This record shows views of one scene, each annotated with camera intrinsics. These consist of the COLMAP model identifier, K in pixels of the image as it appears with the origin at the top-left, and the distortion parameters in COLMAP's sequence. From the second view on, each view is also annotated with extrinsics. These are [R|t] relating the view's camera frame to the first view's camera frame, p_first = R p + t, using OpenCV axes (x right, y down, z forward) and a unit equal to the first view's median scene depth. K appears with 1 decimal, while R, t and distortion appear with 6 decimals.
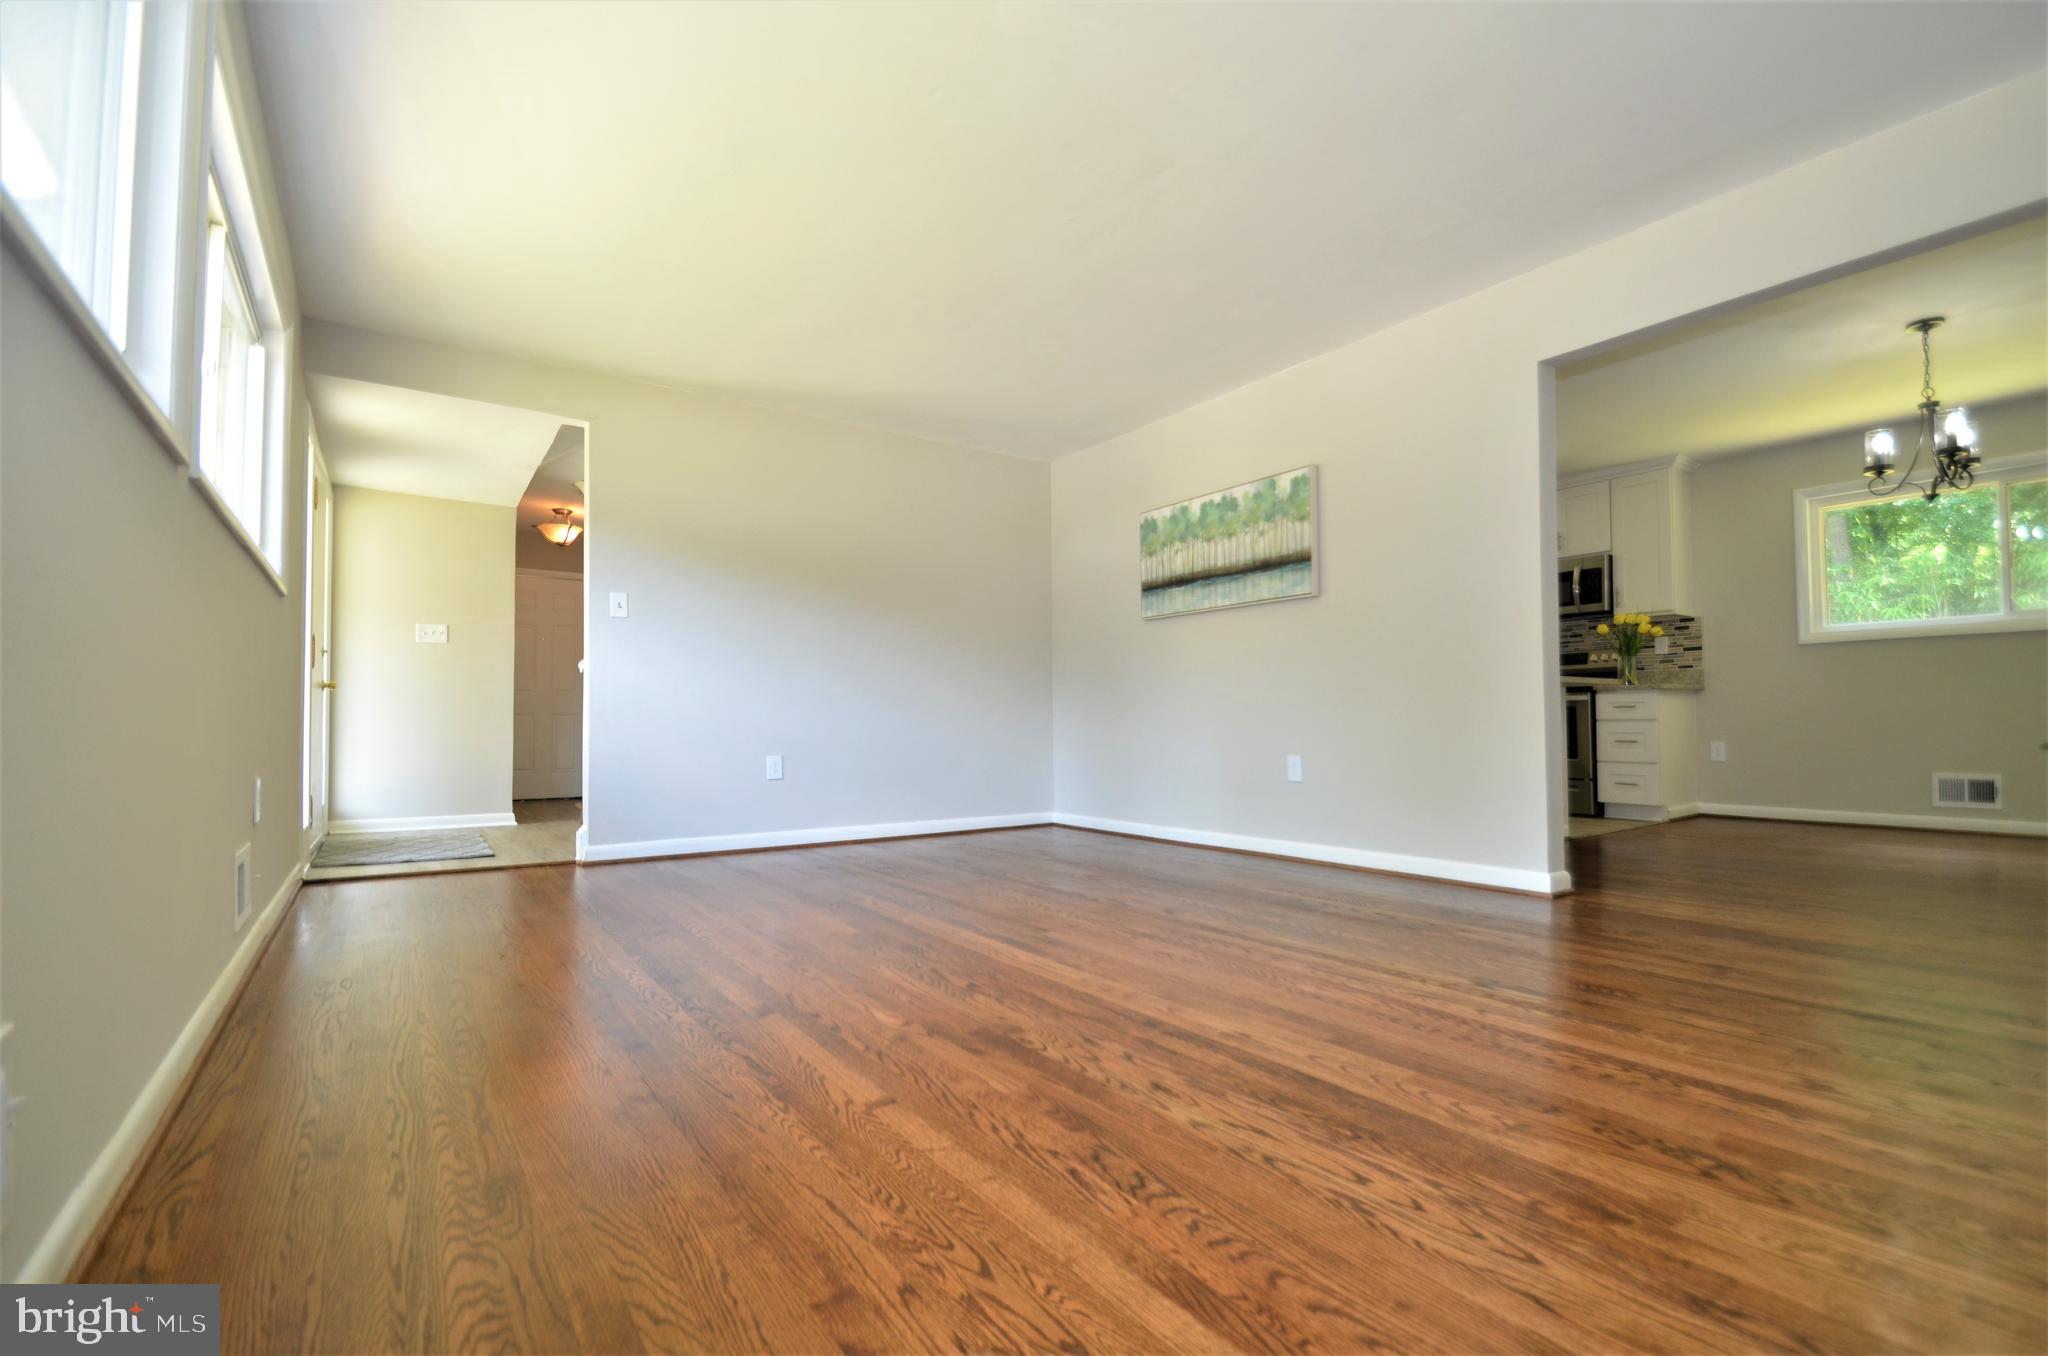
lens RADIAL K [[918.1, 0, 1026.2], [0, 918.1, 691.8], [0, 0, 1]] dist [0.000005, -0.000353]
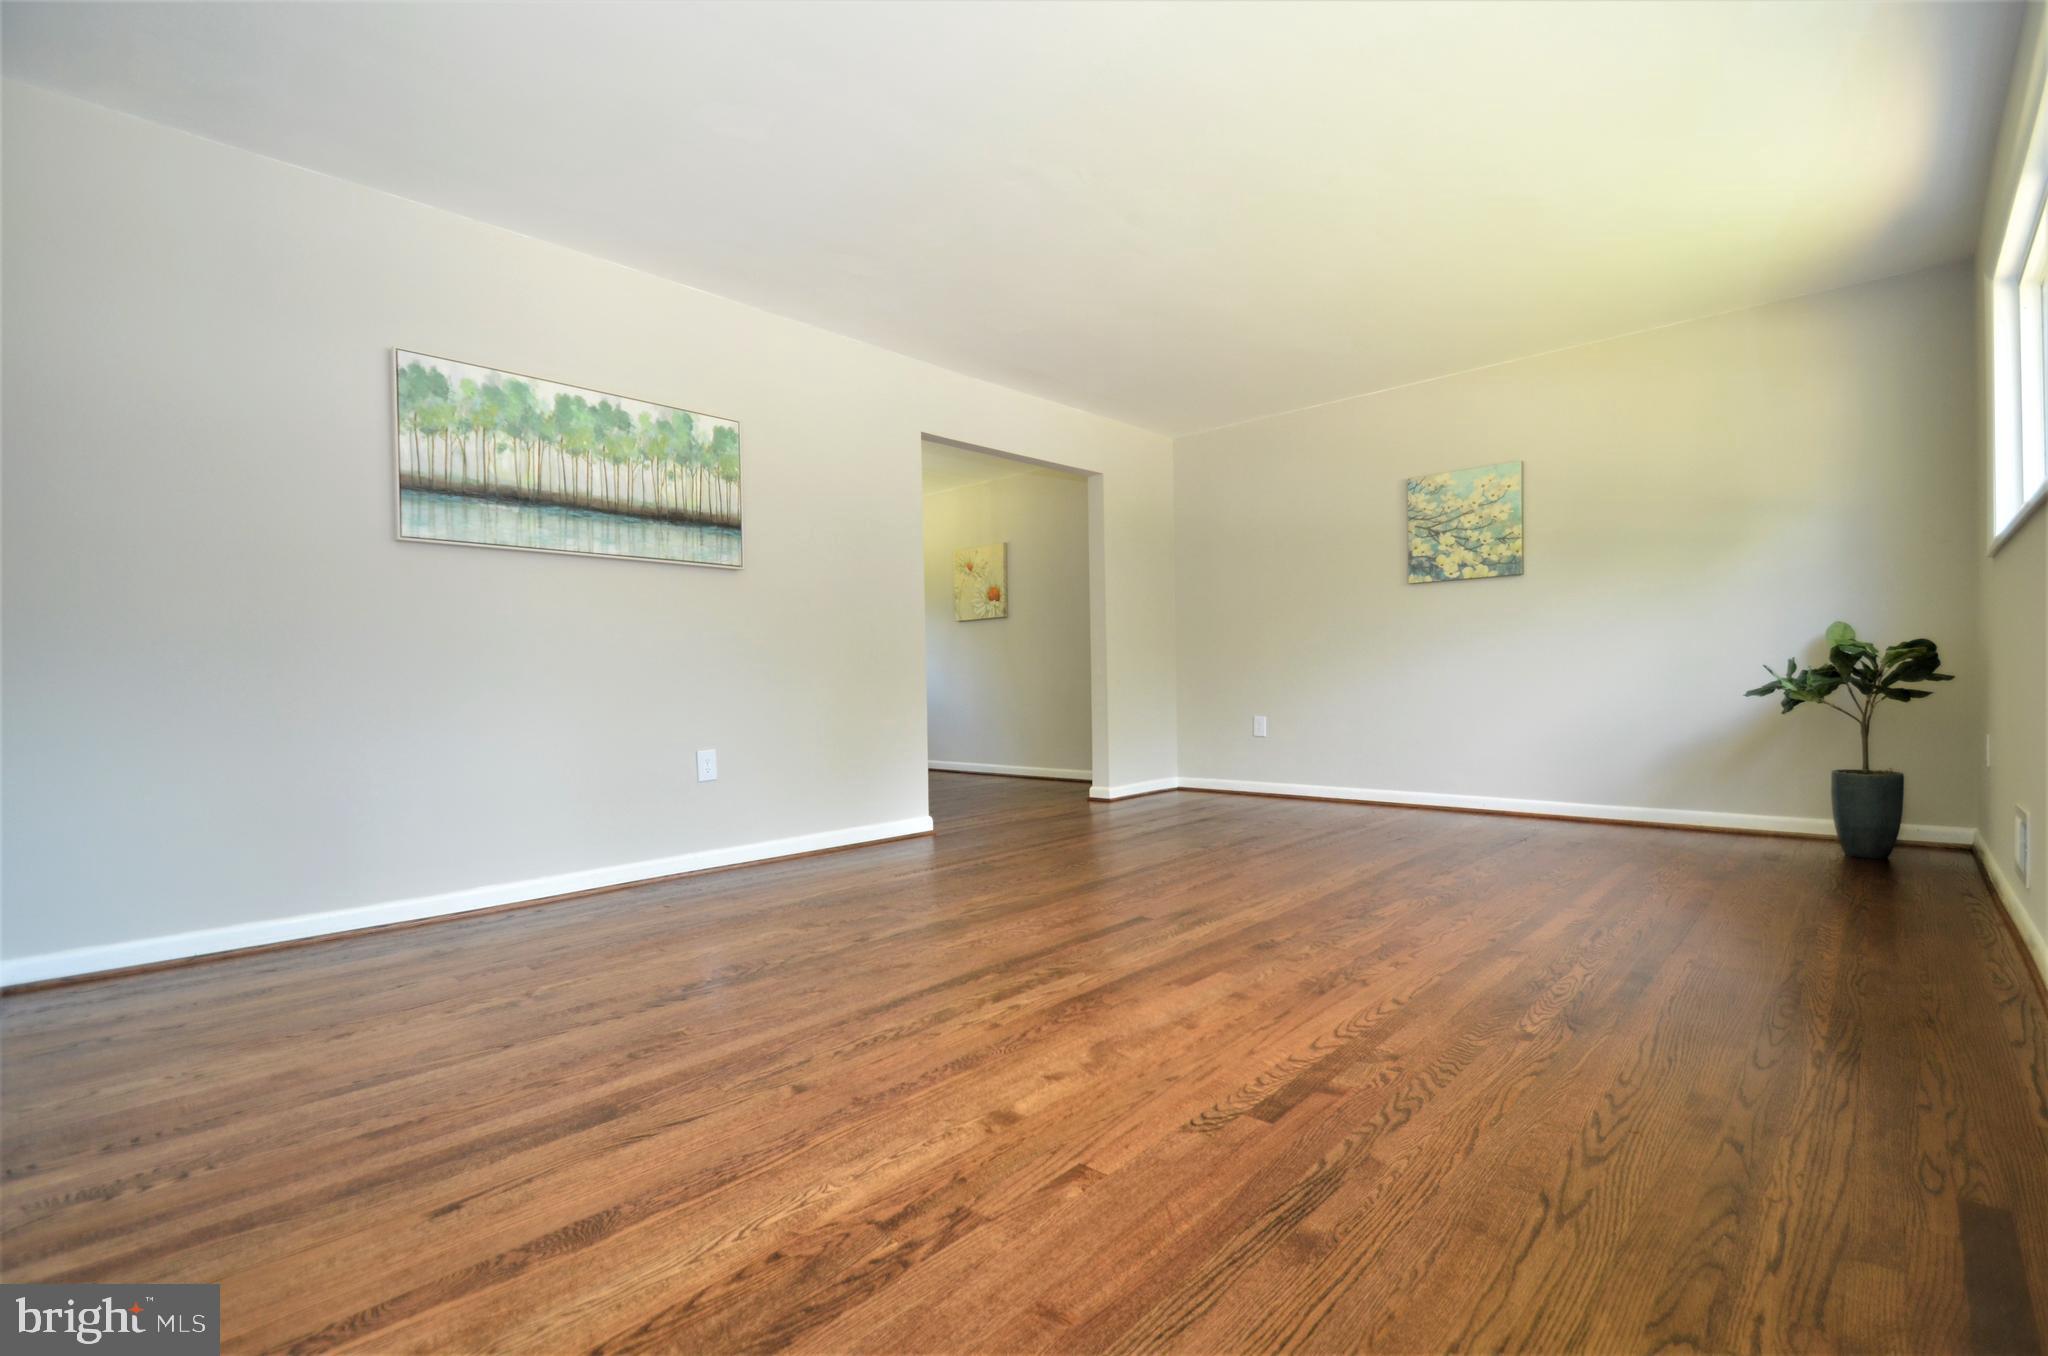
lens RADIAL K [[918.1, 0, 1066.0], [0, 918.1, 687.3], [0, 0, 1]] dist [0.000005, -0.000353]
pose [[-0.234830, 0.006686, 0.972014, -0.585731], [-0.013077, 0.999864, -0.010036, 0.014267], [-0.971949, -0.015067, -0.234711, 0.834933]]
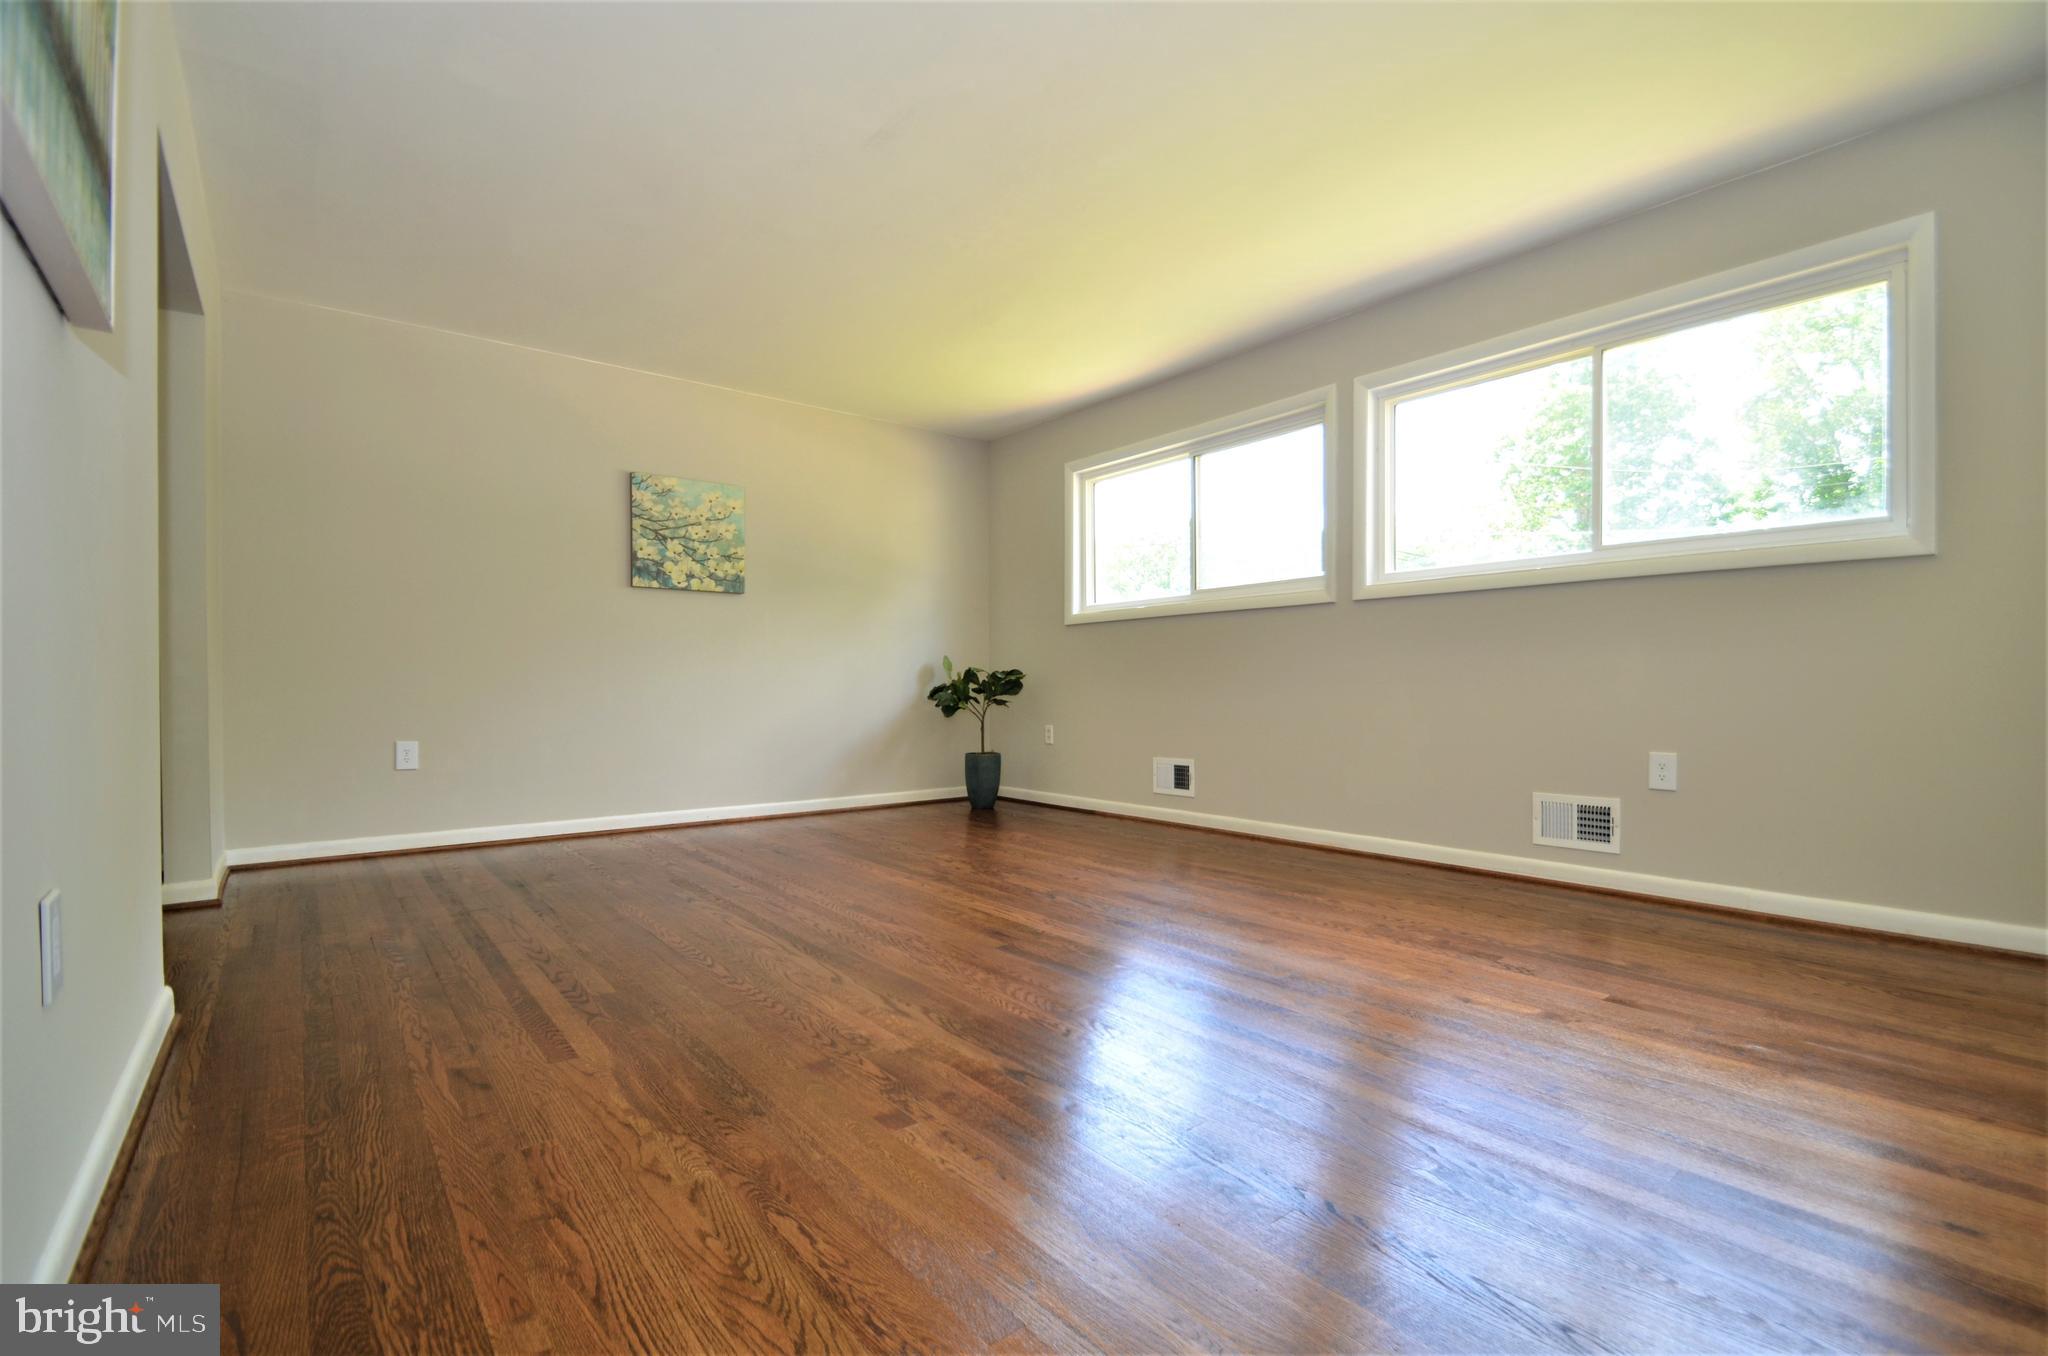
lens RADIAL K [[918.1, 0, 1023.0], [0, 918.1, 688.3], [0, 0, 1]] dist [0.000005, -0.000353]
pose [[-0.997796, 0.010342, -0.065546, 0.036757], [0.012457, 0.999412, -0.031948, 0.022518], [0.065177, -0.032694, -0.997338, 1.208961]]
